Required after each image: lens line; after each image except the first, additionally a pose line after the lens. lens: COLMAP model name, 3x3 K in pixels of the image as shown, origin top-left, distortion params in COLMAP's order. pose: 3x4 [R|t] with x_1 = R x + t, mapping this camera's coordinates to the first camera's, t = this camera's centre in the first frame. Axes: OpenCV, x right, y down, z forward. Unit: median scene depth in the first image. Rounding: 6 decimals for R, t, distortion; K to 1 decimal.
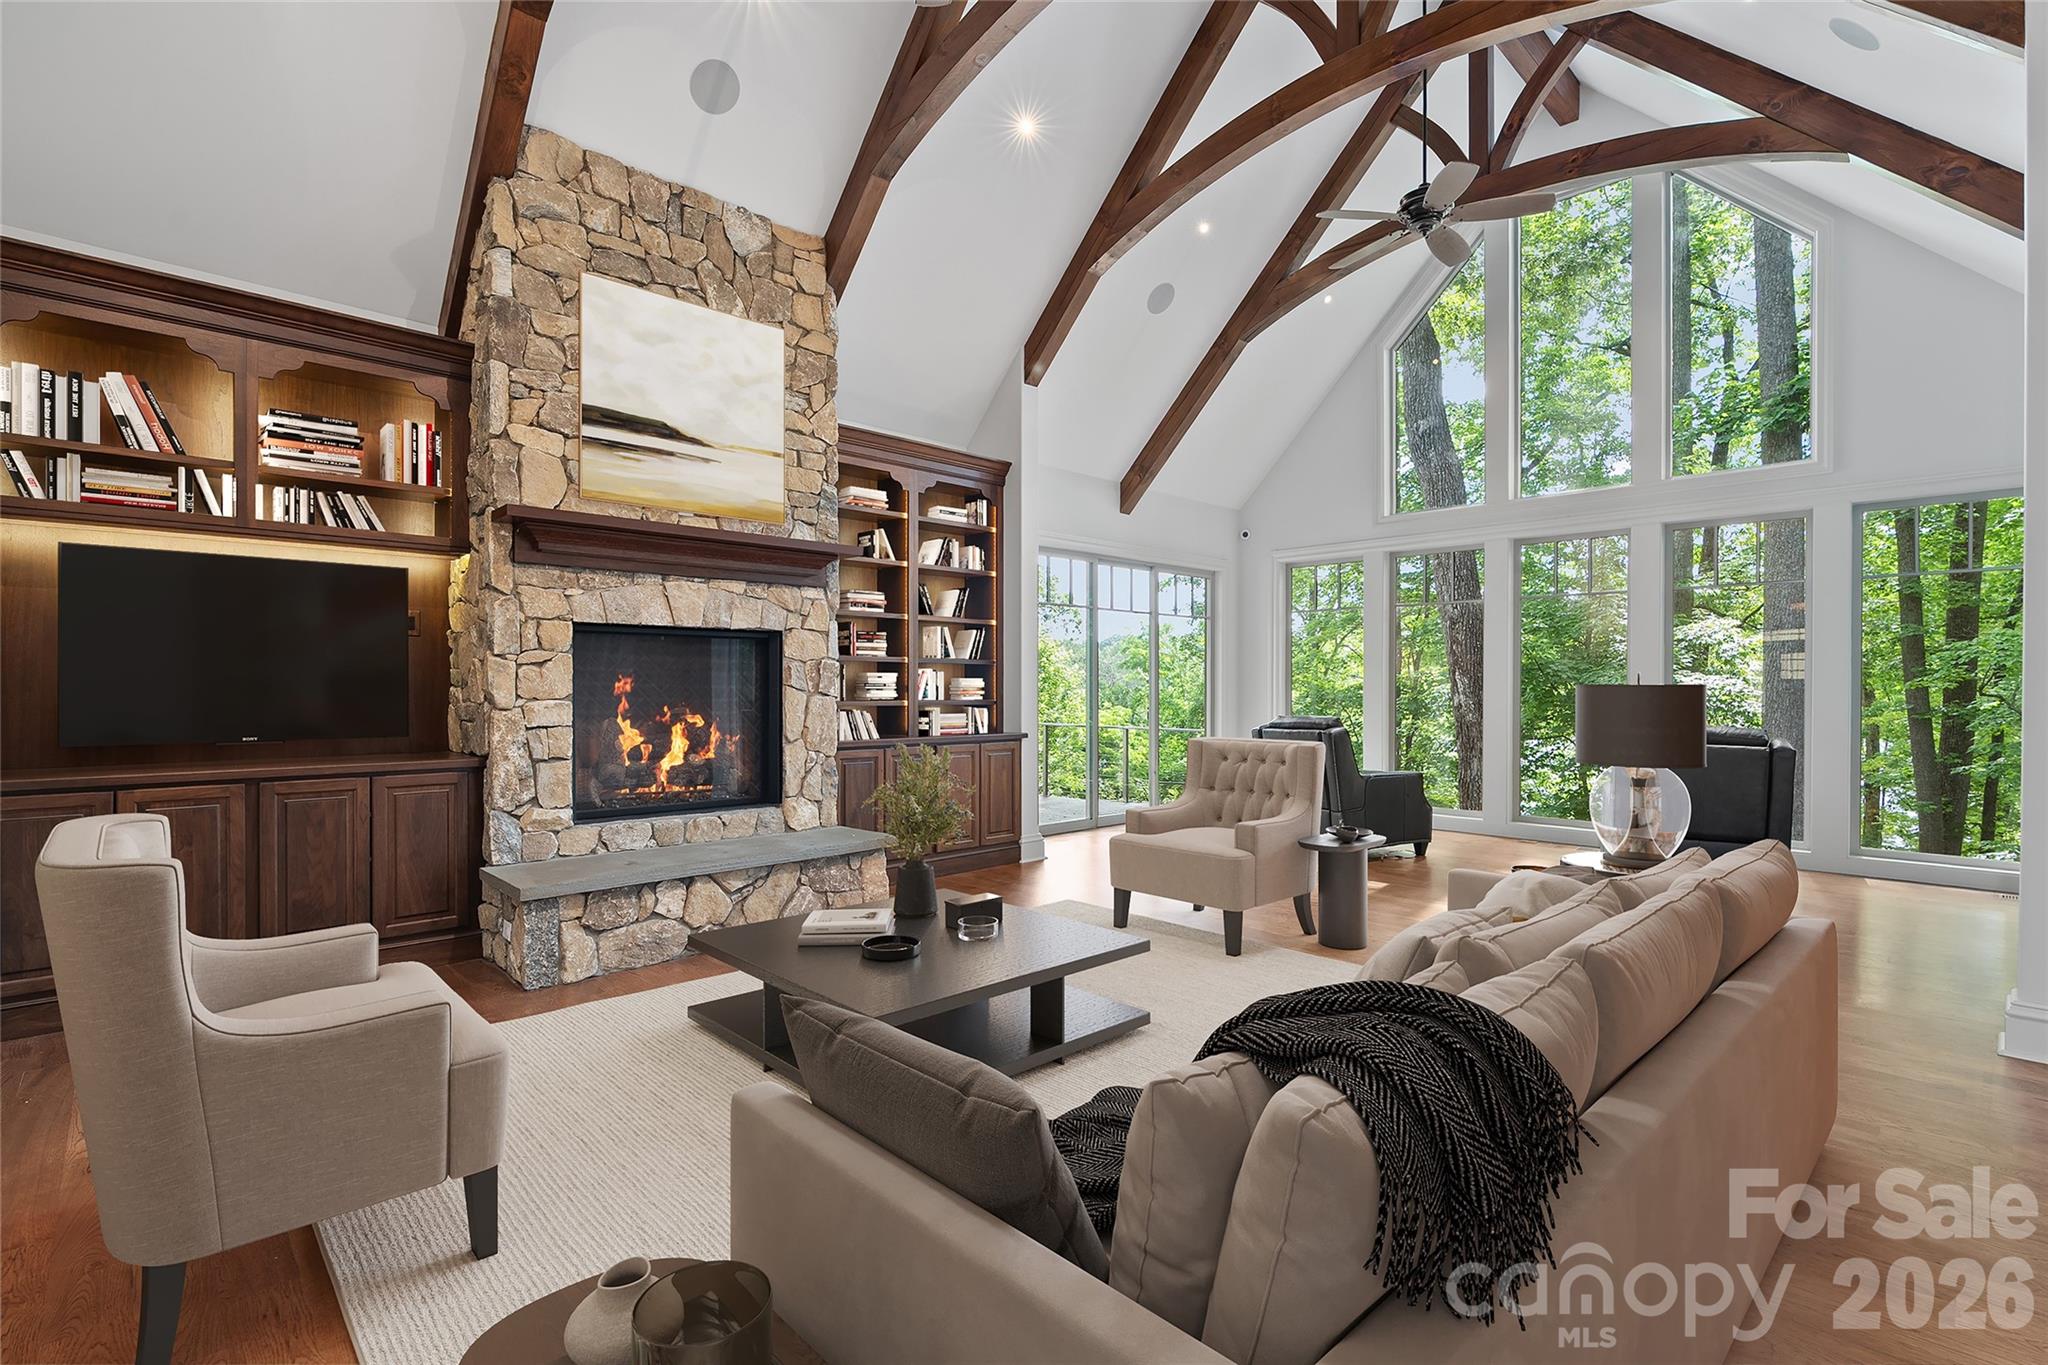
lens RADIAL K [[928.0, 0, 1022.0], [0, 928.0, 684.7], [0, 0, 1]] dist [0.008026, -0.000073]
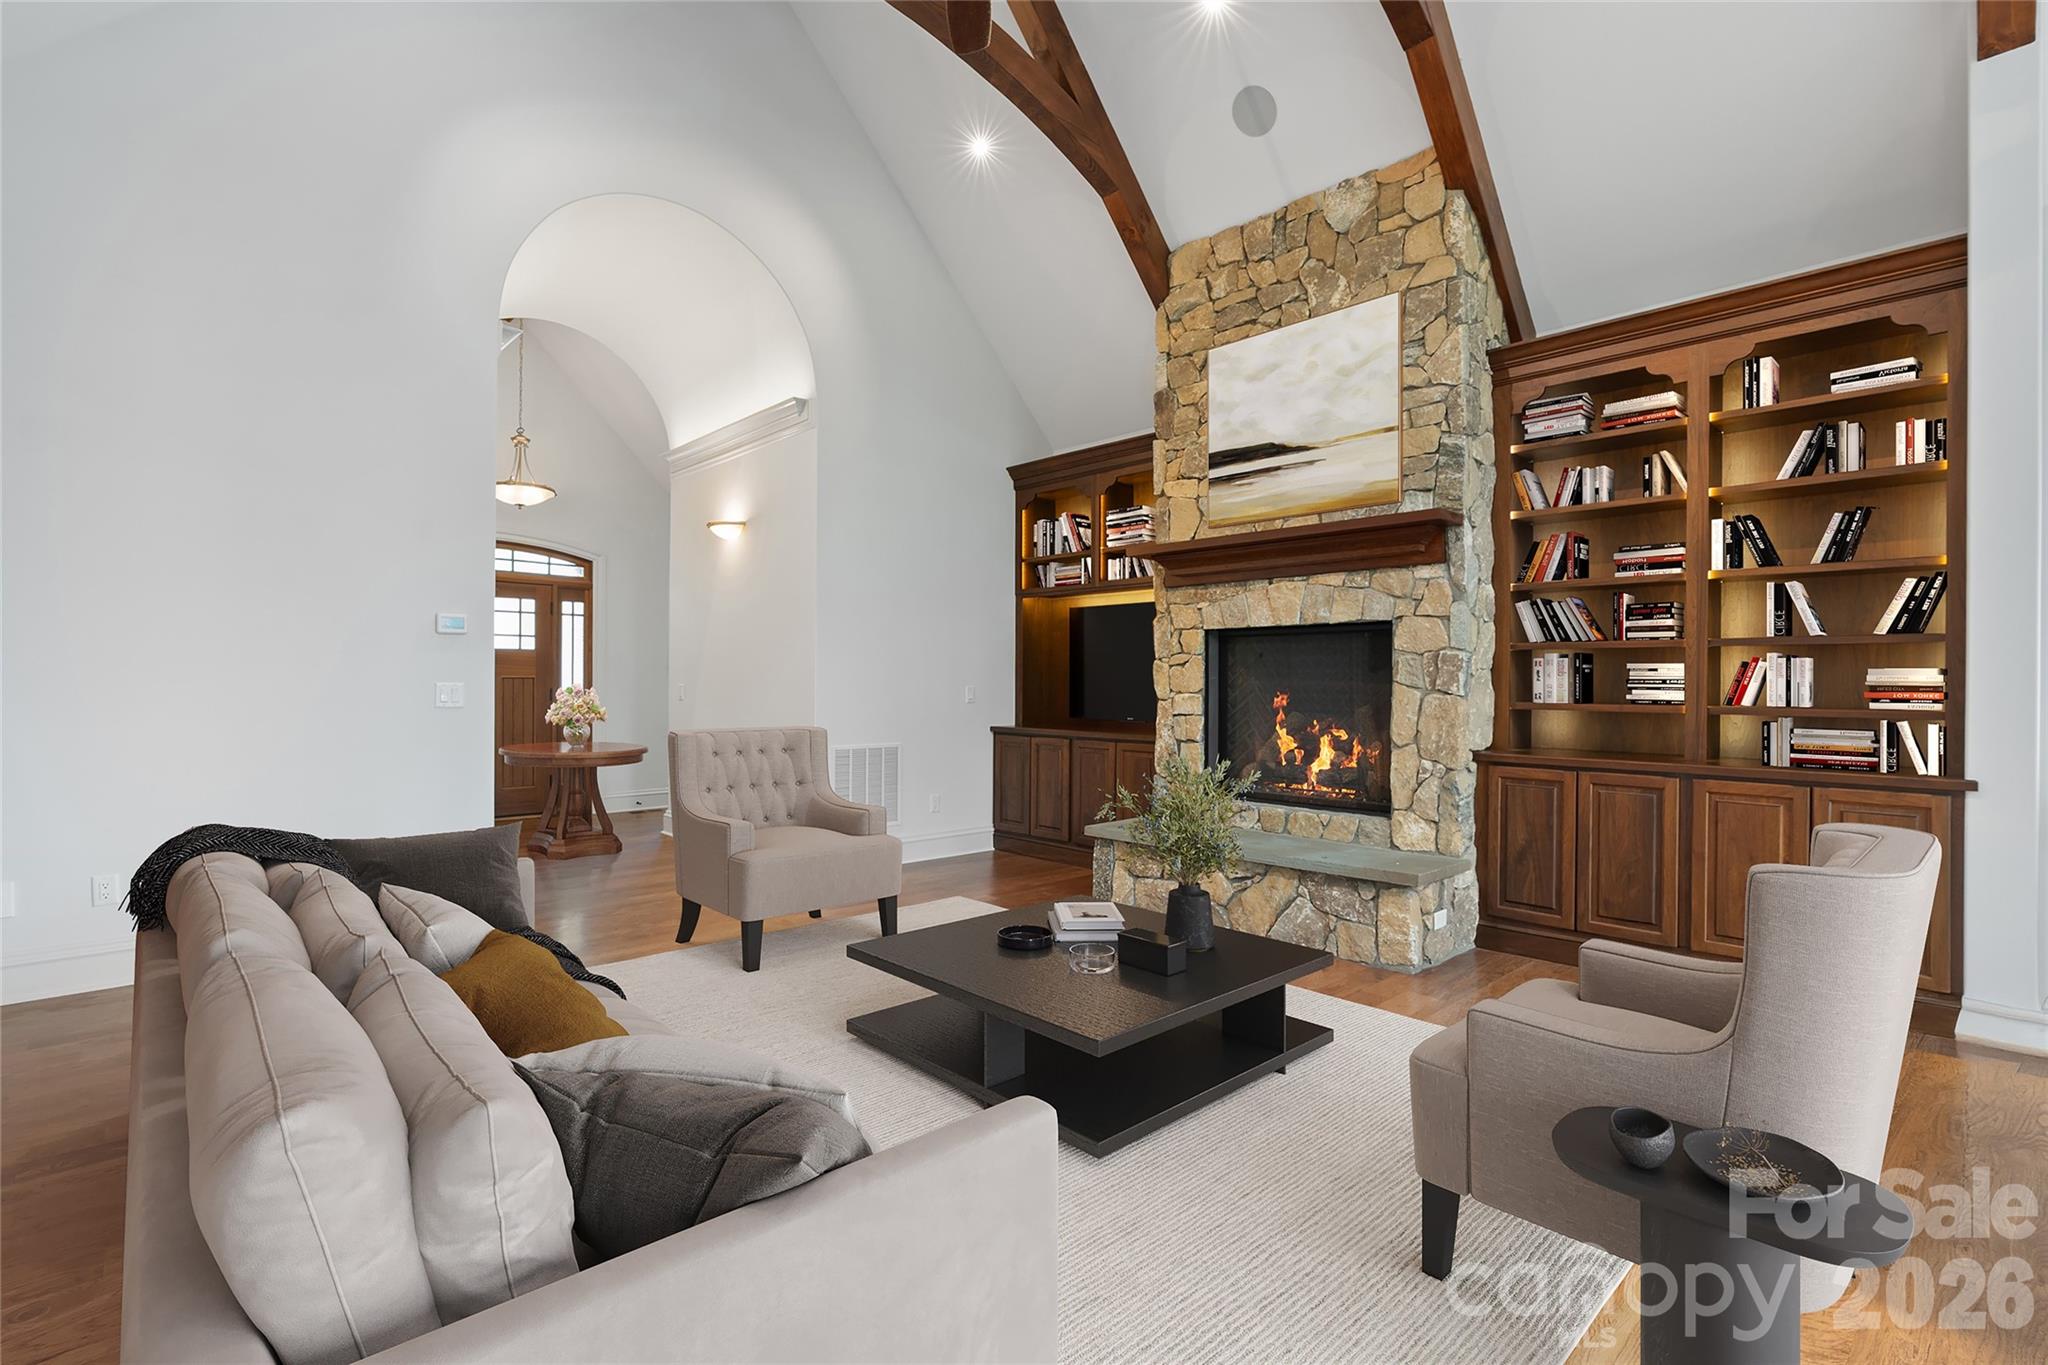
lens RADIAL K [[928.0, 0, 1009.2], [0, 928.0, 671.6], [0, 0, 1]] dist [0.008026, -0.000073]
pose [[0.009218, -0.013402, -0.999868, 0.673447], [-0.001544, 0.999909, -0.013416, 0.003925], [0.999956, 0.001668, 0.009197, 0.678626]]
